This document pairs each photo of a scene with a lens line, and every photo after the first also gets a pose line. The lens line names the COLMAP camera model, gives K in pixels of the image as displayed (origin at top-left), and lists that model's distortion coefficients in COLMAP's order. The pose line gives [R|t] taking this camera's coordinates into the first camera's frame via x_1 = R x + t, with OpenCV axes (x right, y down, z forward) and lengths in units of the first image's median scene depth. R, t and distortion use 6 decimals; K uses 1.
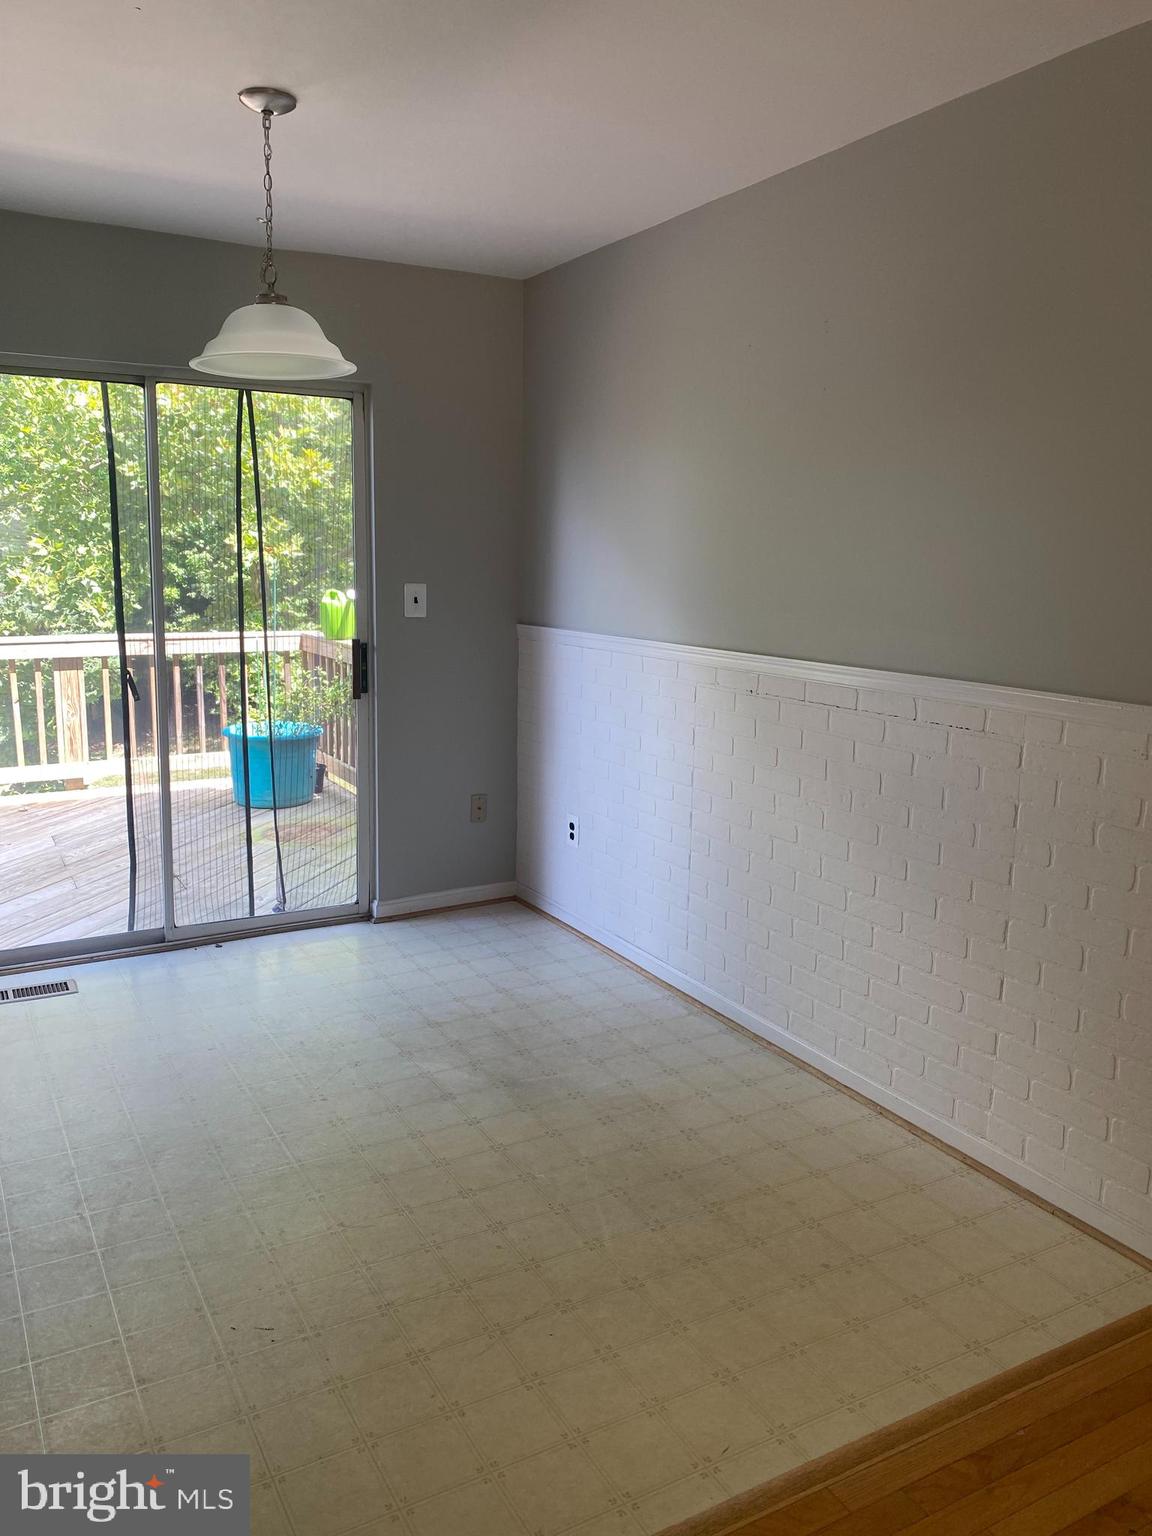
lens RADIAL K [[1186.6, 0, 576.8], [0, 1186.6, 761.6], [0, 0, 1]] dist [0.003670, -0.001208]
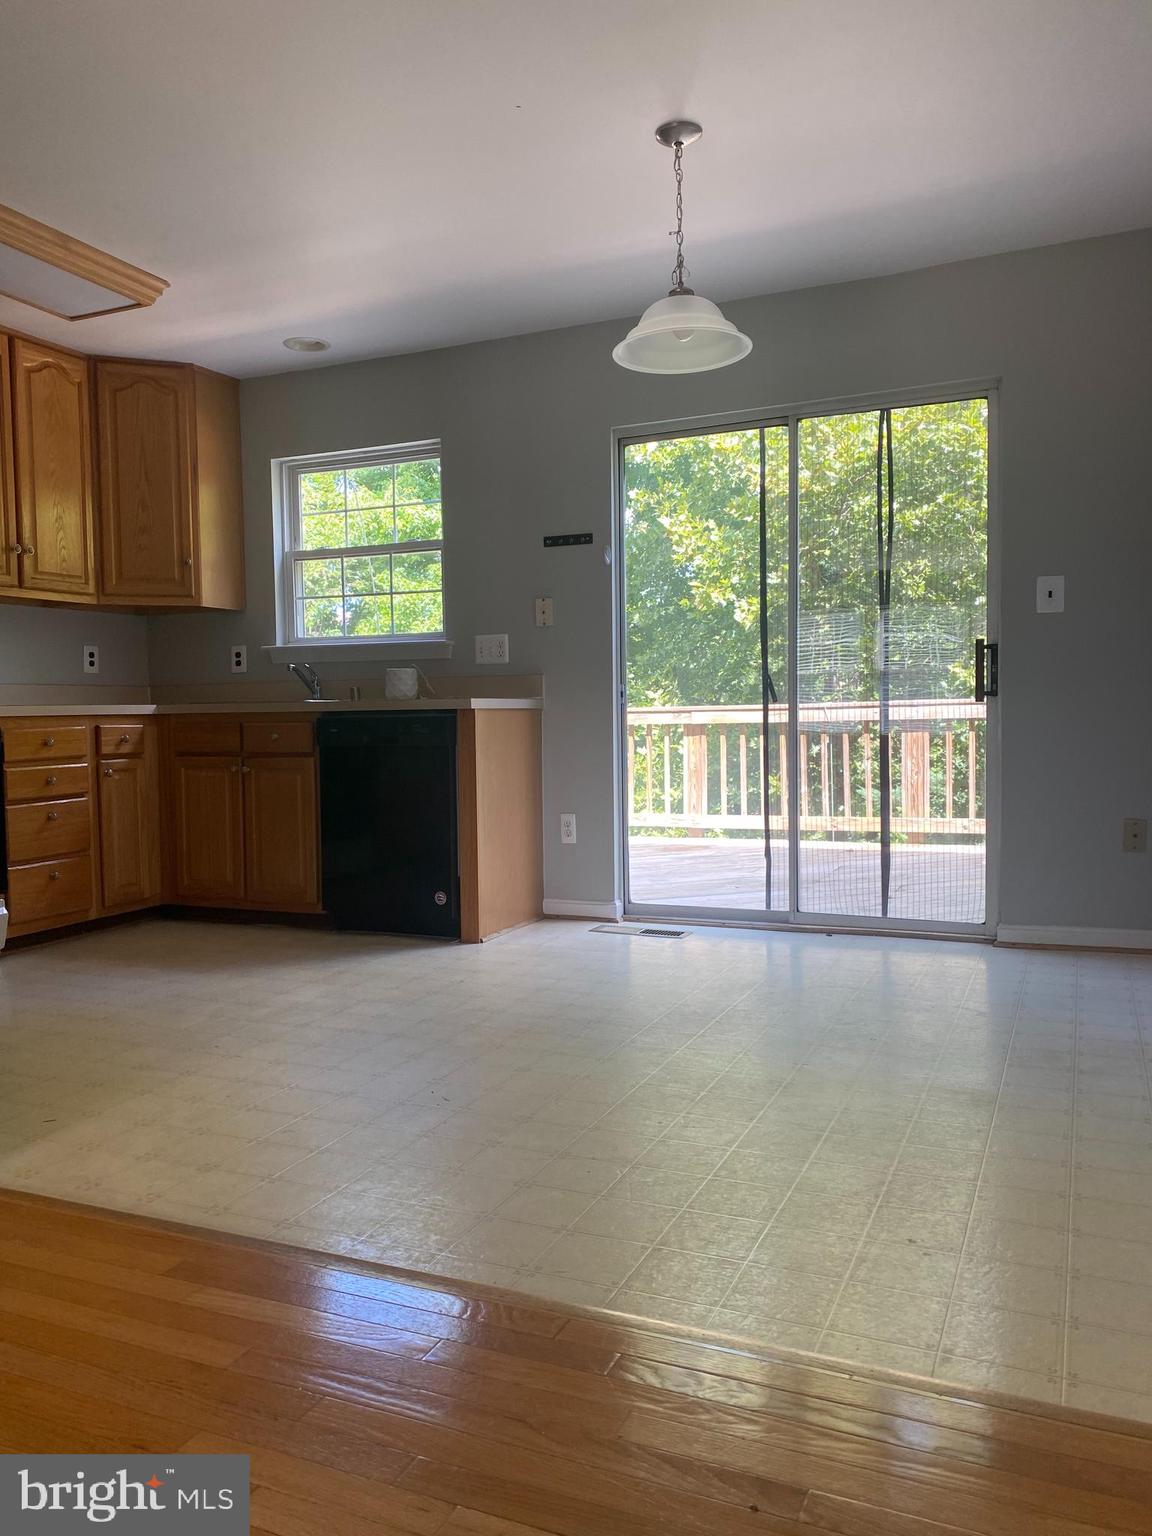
lens RADIAL K [[1186.6, 0, 569.6], [0, 1186.6, 762.4], [0, 0, 1]] dist [0.003670, -0.001208]
pose [[0.562257, 0.002597, -0.826958, 0.290168], [-0.128504, 0.988122, -0.084268, 0.082506], [0.816917, 0.153648, 0.555913, 0.142261]]
